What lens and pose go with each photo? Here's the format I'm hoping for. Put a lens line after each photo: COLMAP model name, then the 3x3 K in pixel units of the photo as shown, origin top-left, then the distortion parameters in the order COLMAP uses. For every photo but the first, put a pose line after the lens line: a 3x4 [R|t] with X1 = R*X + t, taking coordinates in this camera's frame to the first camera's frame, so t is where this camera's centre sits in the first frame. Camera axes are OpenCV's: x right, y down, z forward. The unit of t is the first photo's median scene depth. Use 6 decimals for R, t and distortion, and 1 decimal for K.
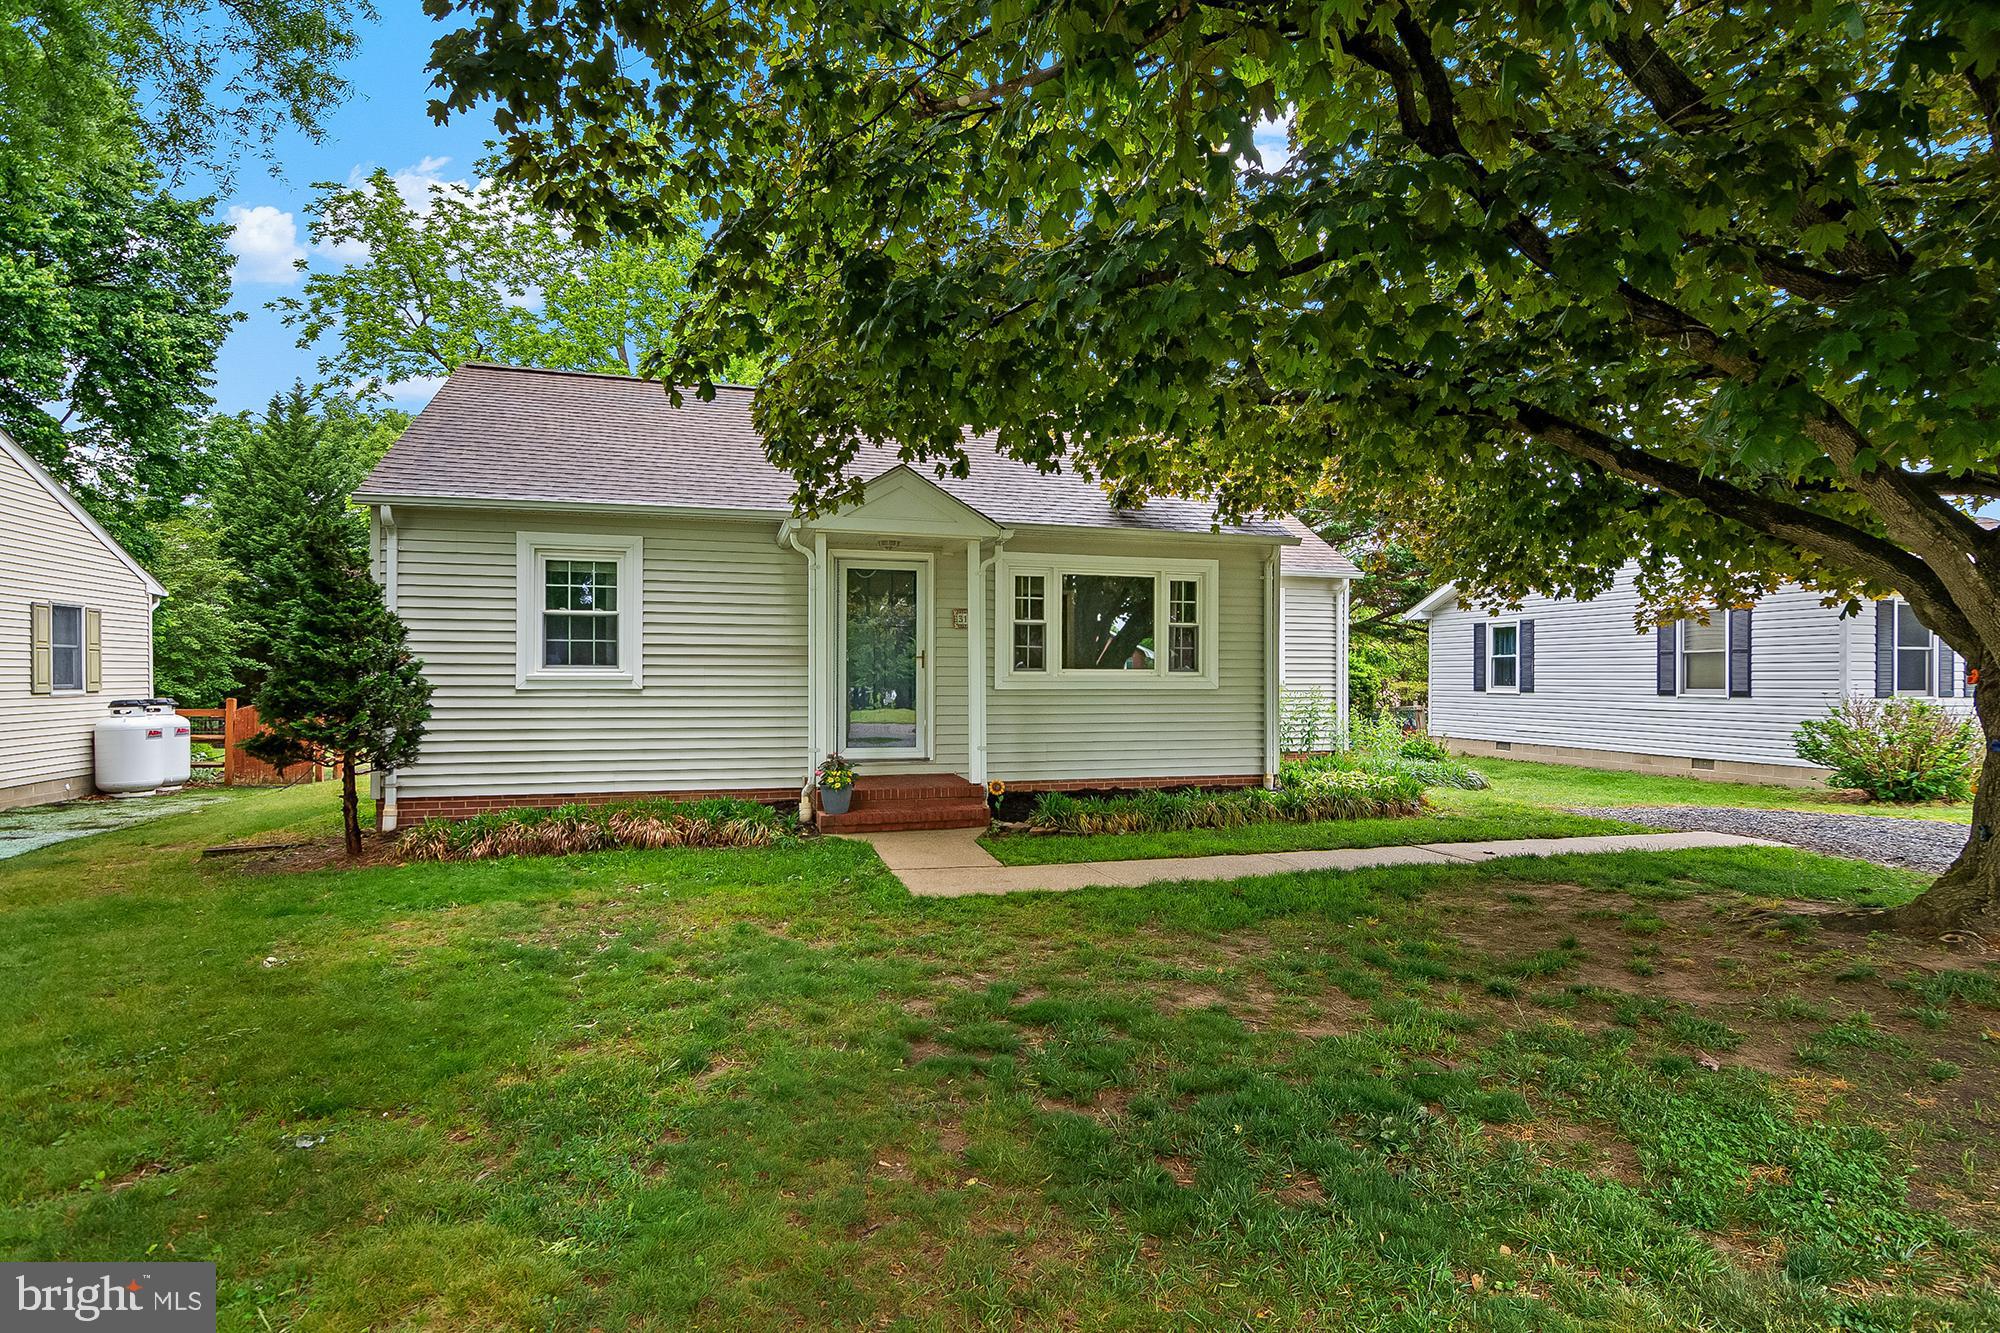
lens RADIAL K [[1008.8, 0, 1011.2], [0, 1008.8, 693.1], [0, 0, 1]] dist [-0.012909, 0.000184]
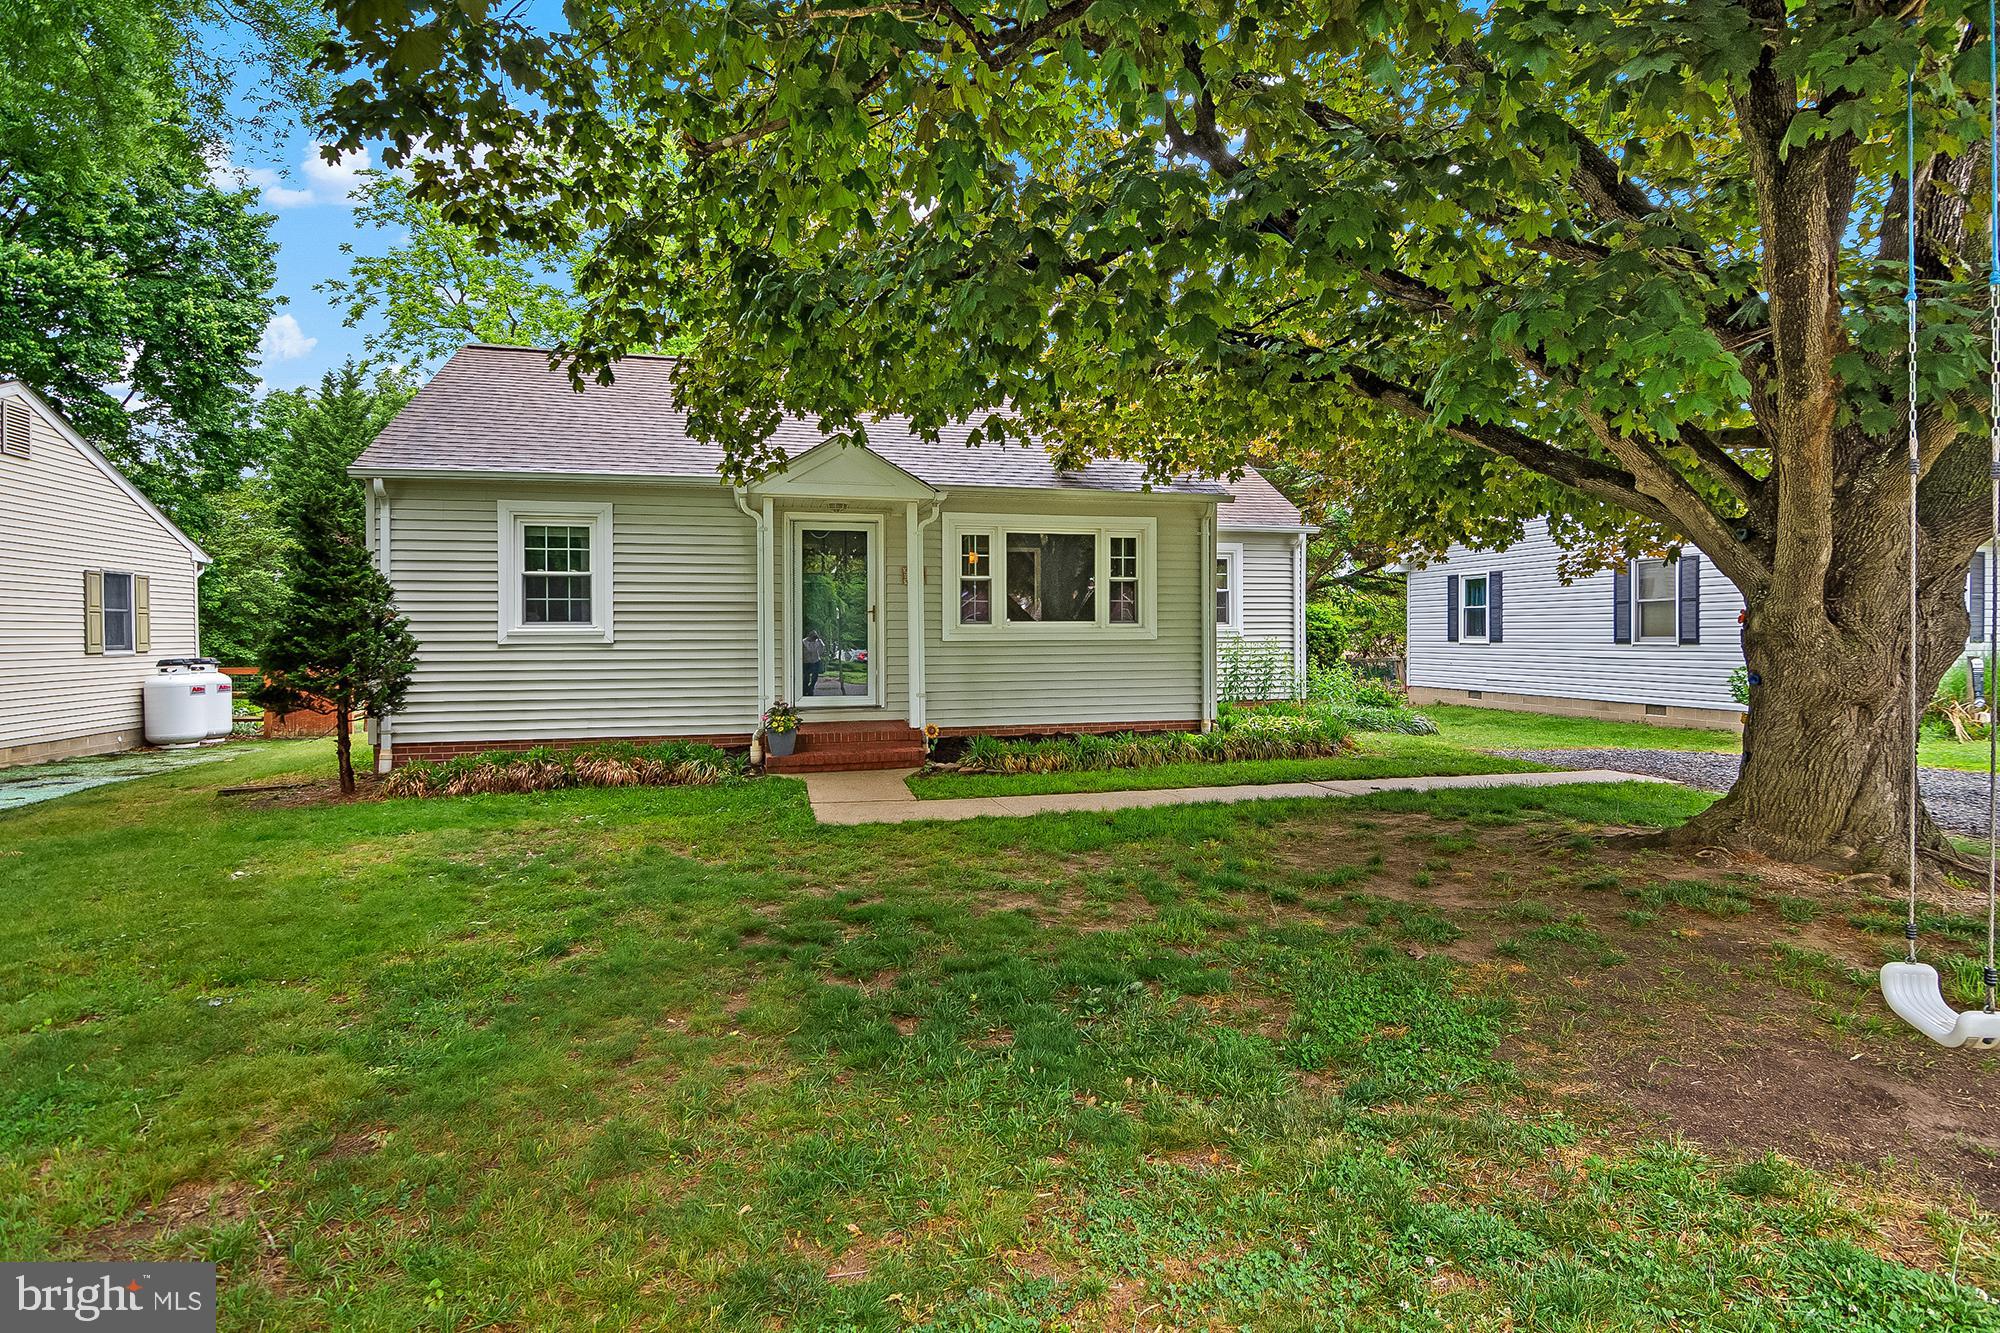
lens RADIAL K [[982.7, 0, 991.6], [0, 982.7, 652.8], [0, 0, 1]] dist [-0.011524, -0.000825]
pose [[0.999215, -0.007763, -0.038856, 0.089361], [0.007904, 0.999963, 0.003477, 0.006467], [0.038827, -0.003781, 0.999239, -0.048037]]
